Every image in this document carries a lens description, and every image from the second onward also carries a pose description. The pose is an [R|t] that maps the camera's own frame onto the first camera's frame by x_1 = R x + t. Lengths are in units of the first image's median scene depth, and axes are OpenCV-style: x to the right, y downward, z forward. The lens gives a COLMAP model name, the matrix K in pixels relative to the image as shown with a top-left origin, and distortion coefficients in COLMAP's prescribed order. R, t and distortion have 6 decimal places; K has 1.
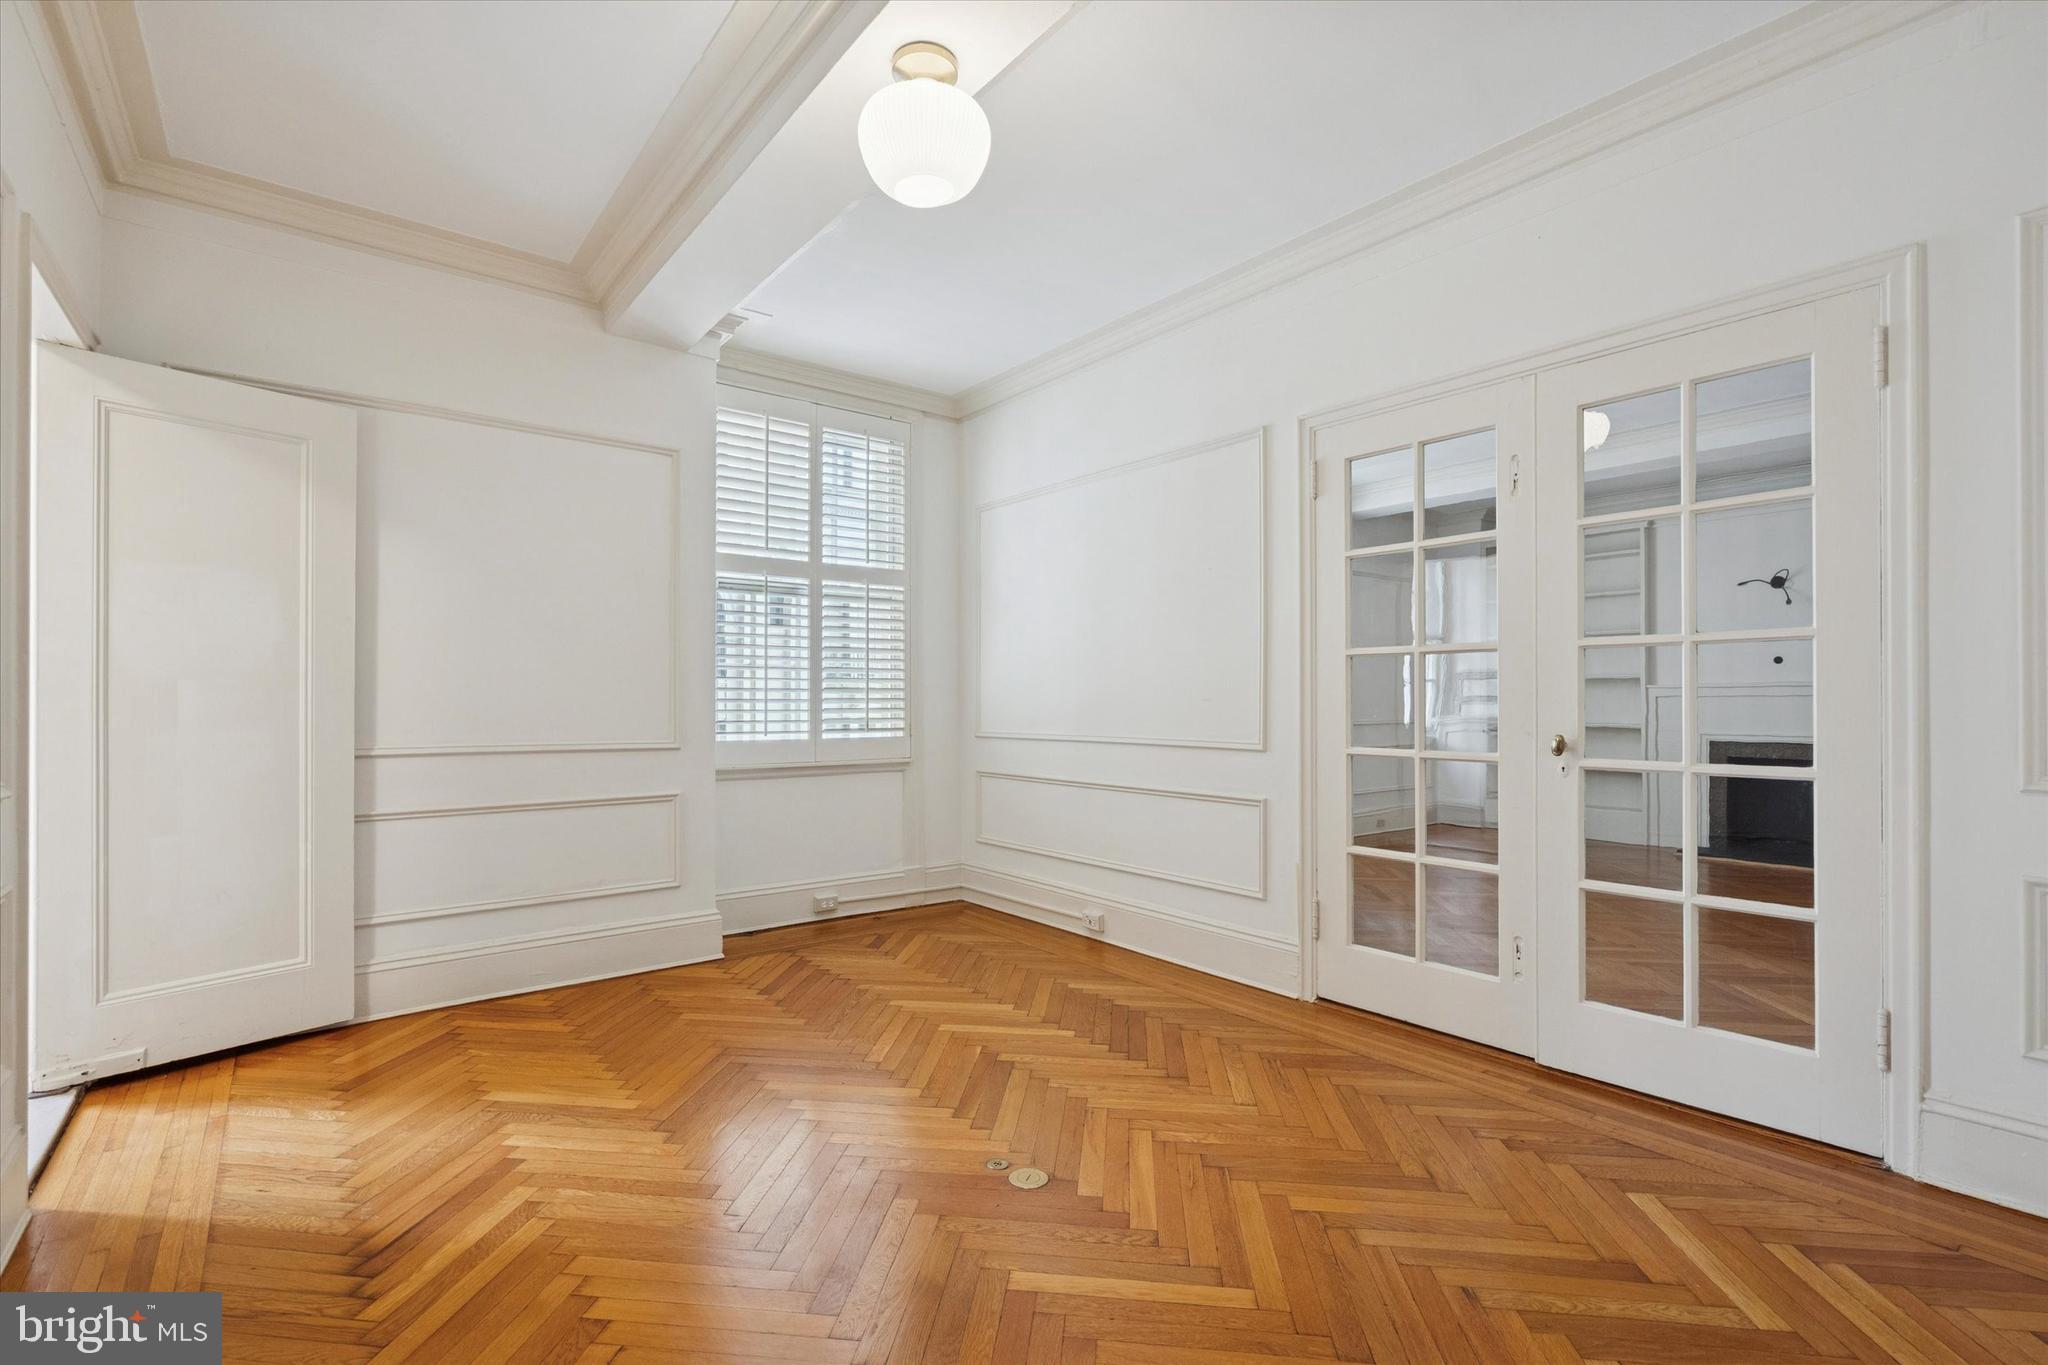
lens RADIAL K [[906.4, 0, 981.3], [0, 906.4, 697.6], [0, 0, 1]] dist [-0.022378, 0.001475]
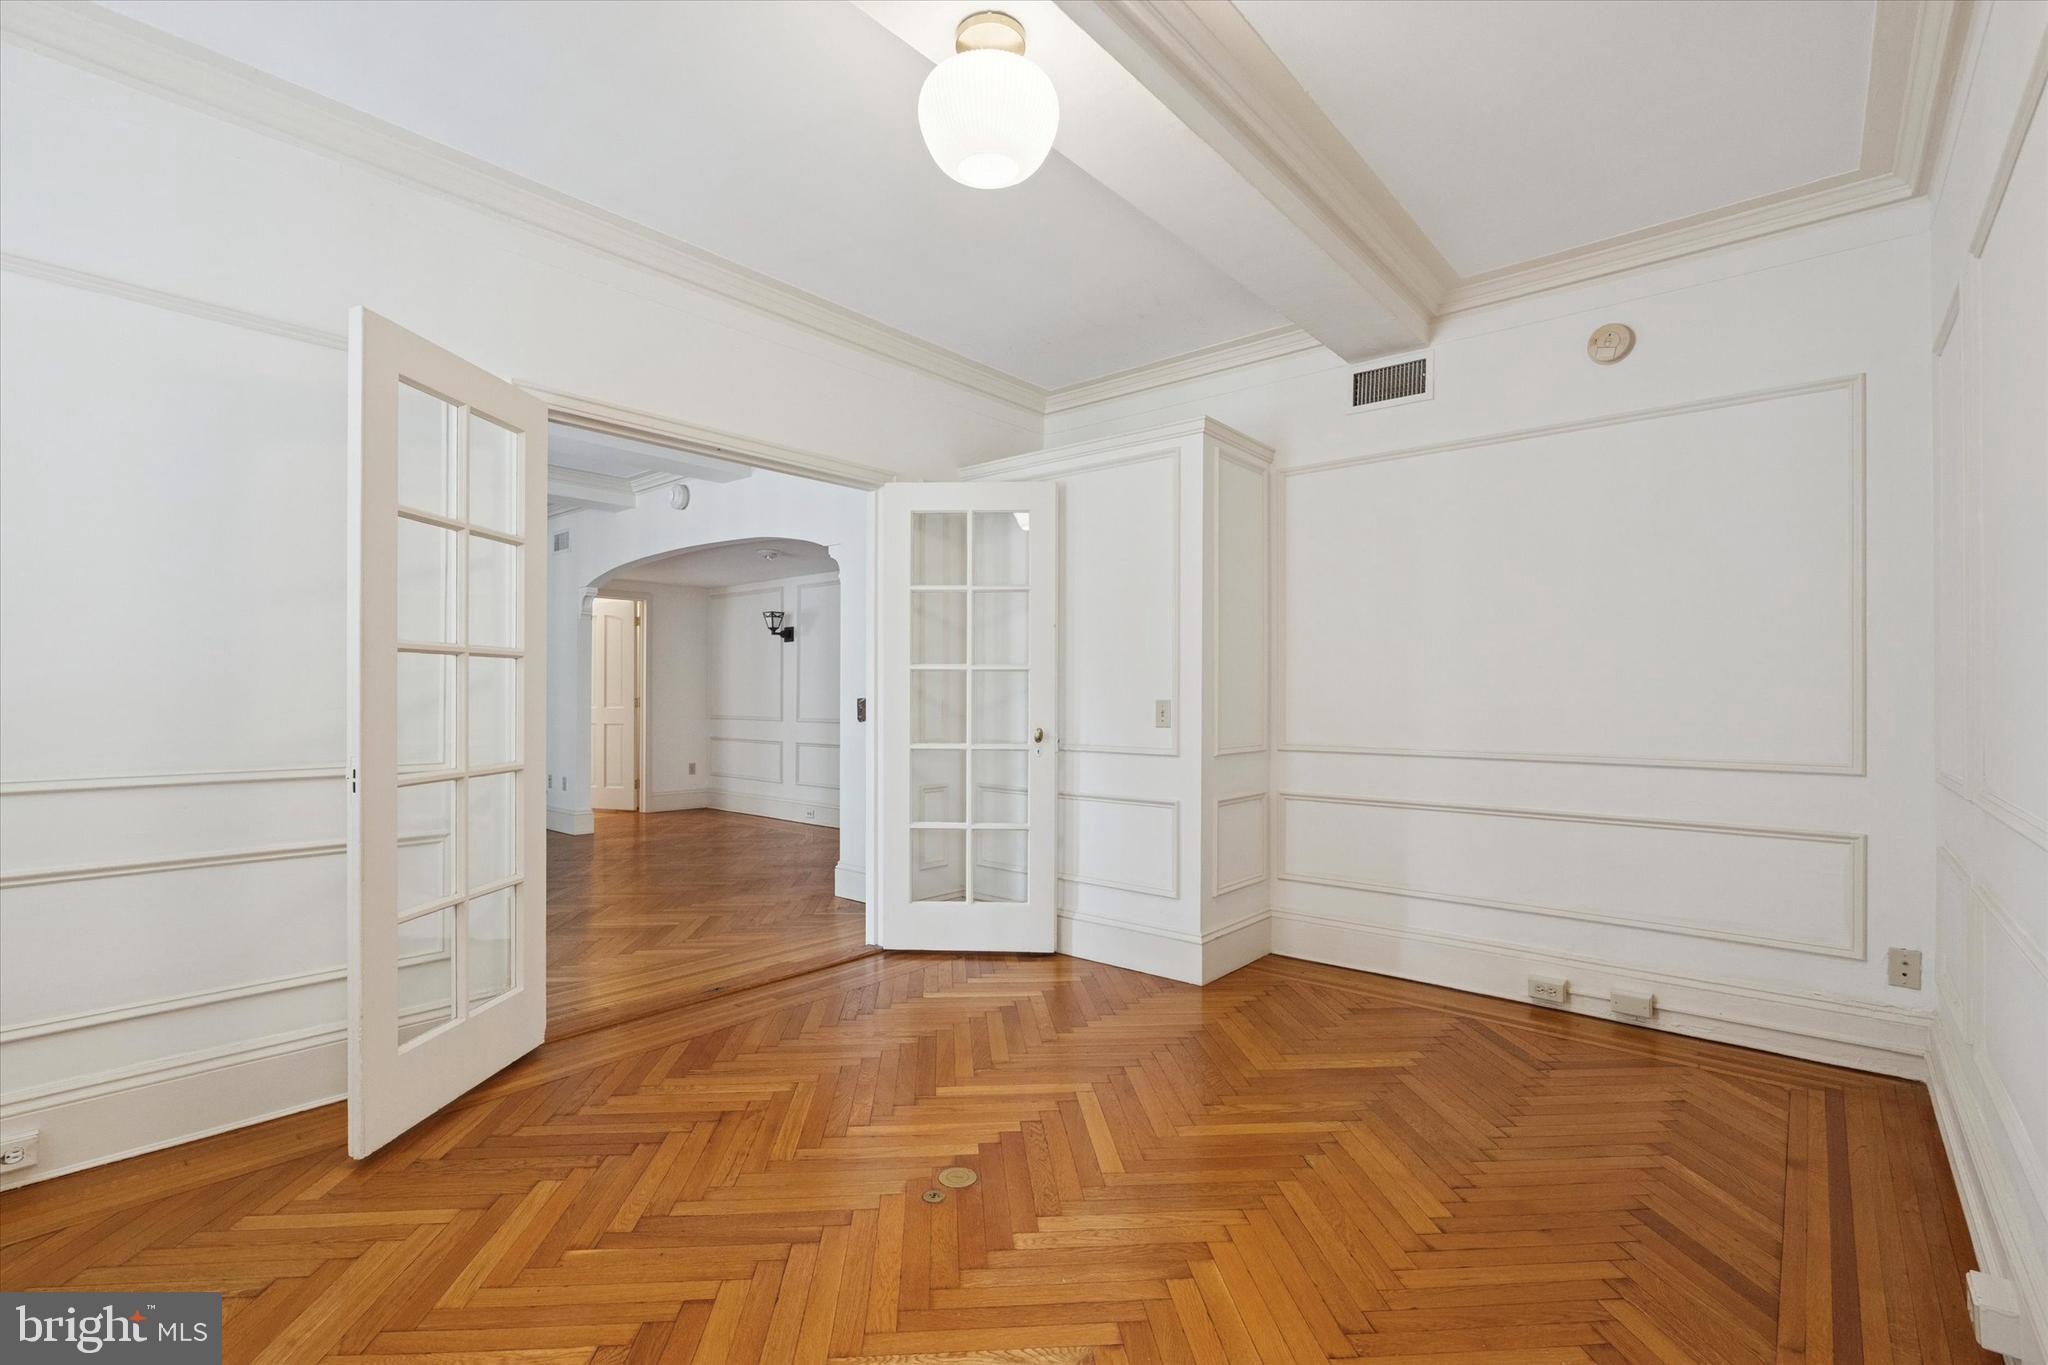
lens RADIAL K [[937.6, 0, 1019.1], [0, 937.6, 689.5], [0, 0, 1]] dist [-0.003189, 0.001254]
pose [[-0.218788, 0.005102, 0.975759, -1.008691], [-0.010479, 0.999916, -0.007578, -0.015221], [-0.975716, -0.011883, -0.218717, 1.170876]]
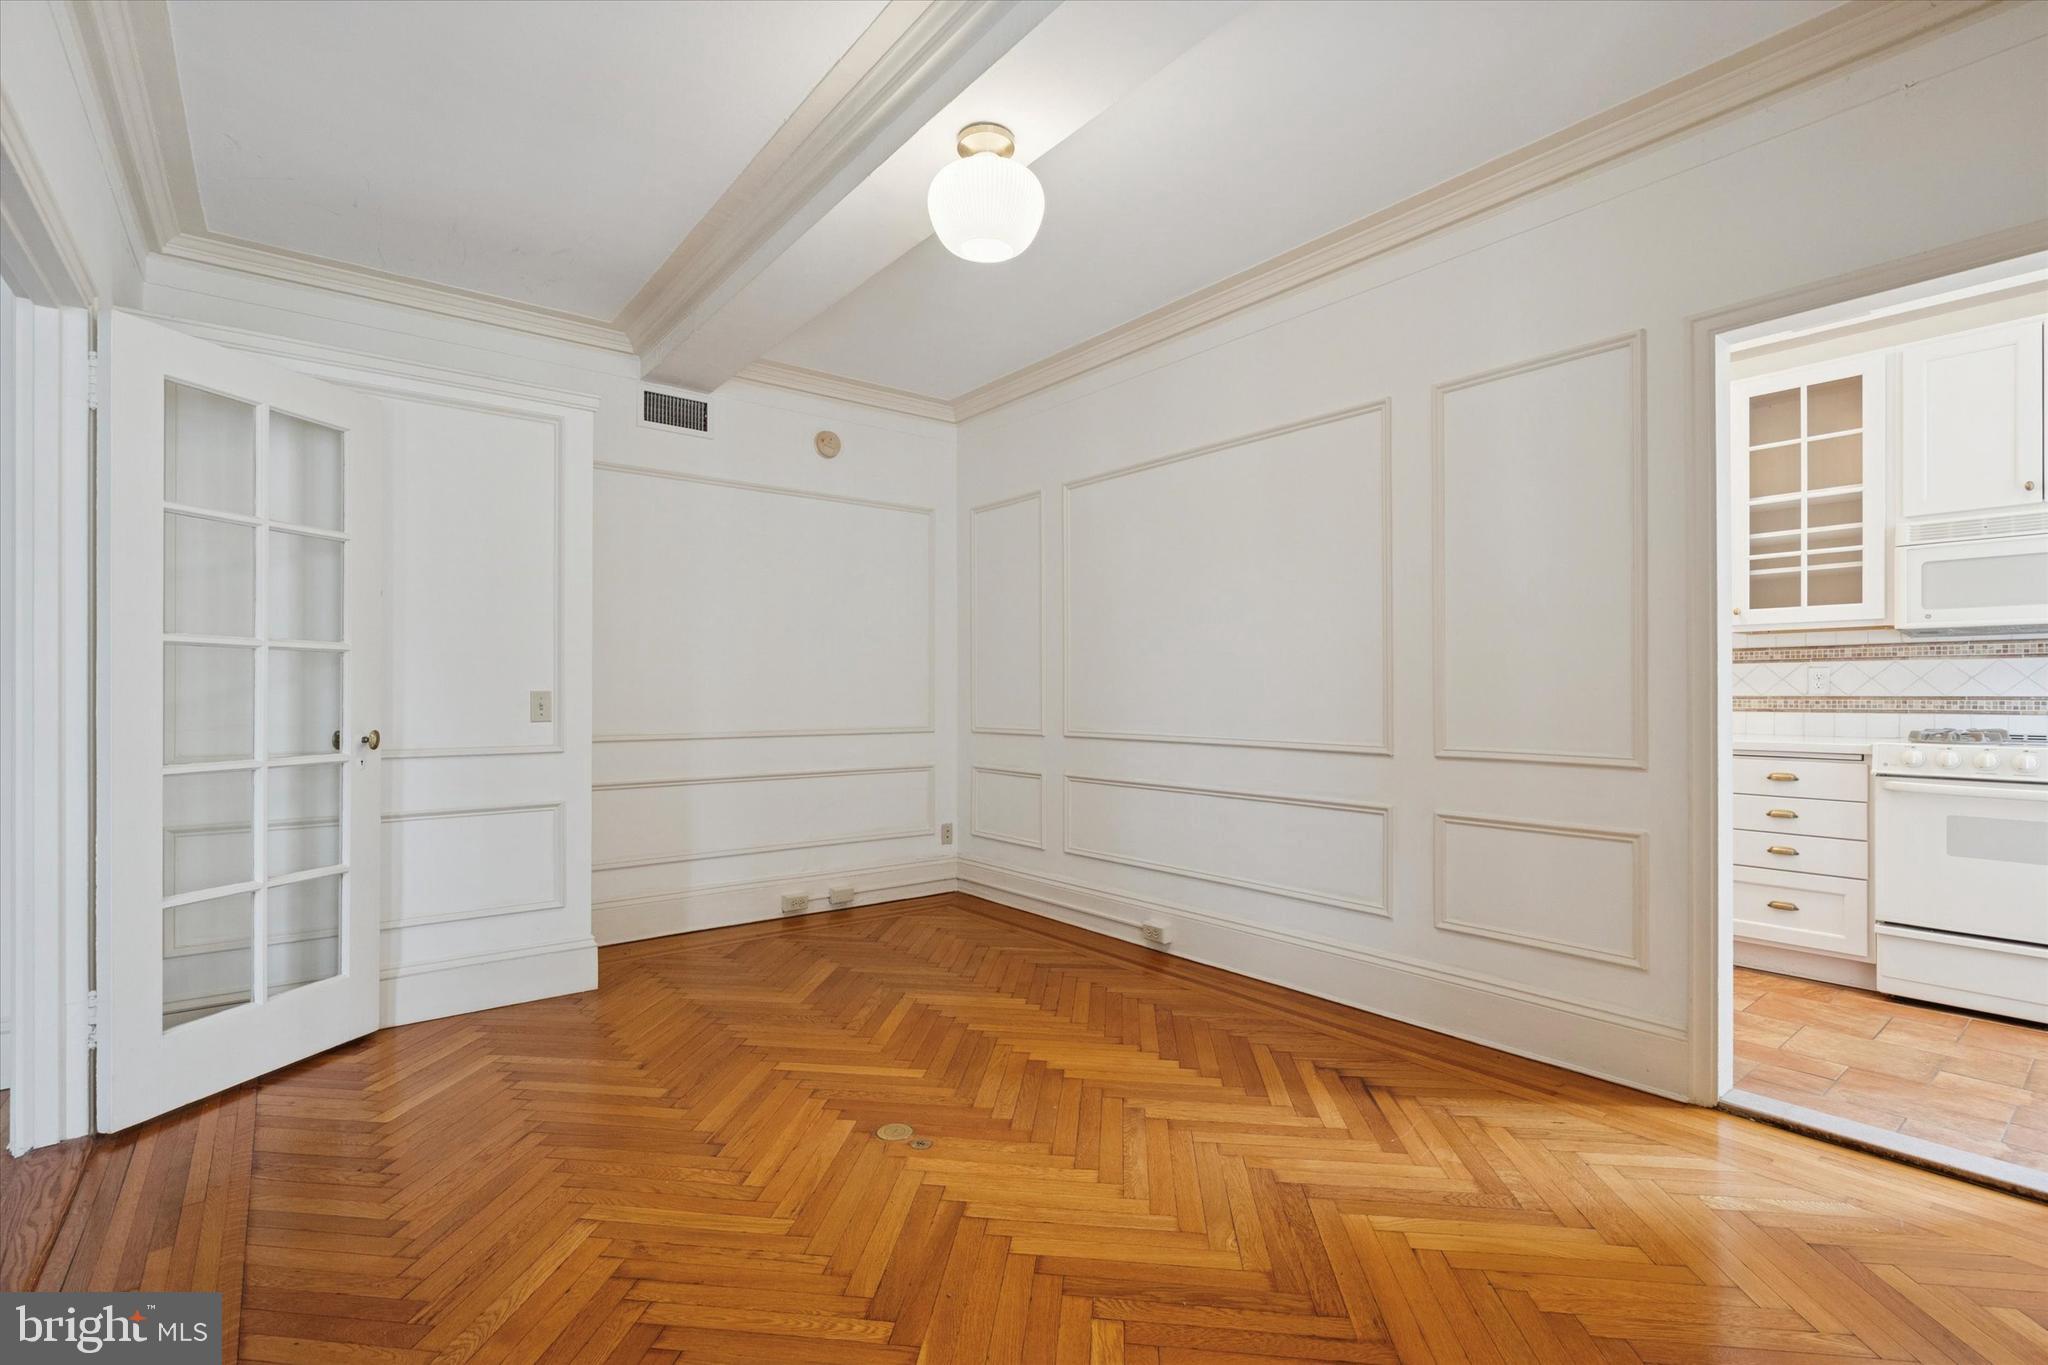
lens RADIAL K [[937.6, 0, 1013.5], [0, 937.6, 683.6], [0, 0, 1]] dist [-0.003189, 0.001254]
pose [[-0.999383, -0.001553, -0.035094, -0.051466], [-0.000970, 0.999861, -0.016639, 0.001307], [0.035115, -0.016595, -0.999245, 2.167464]]
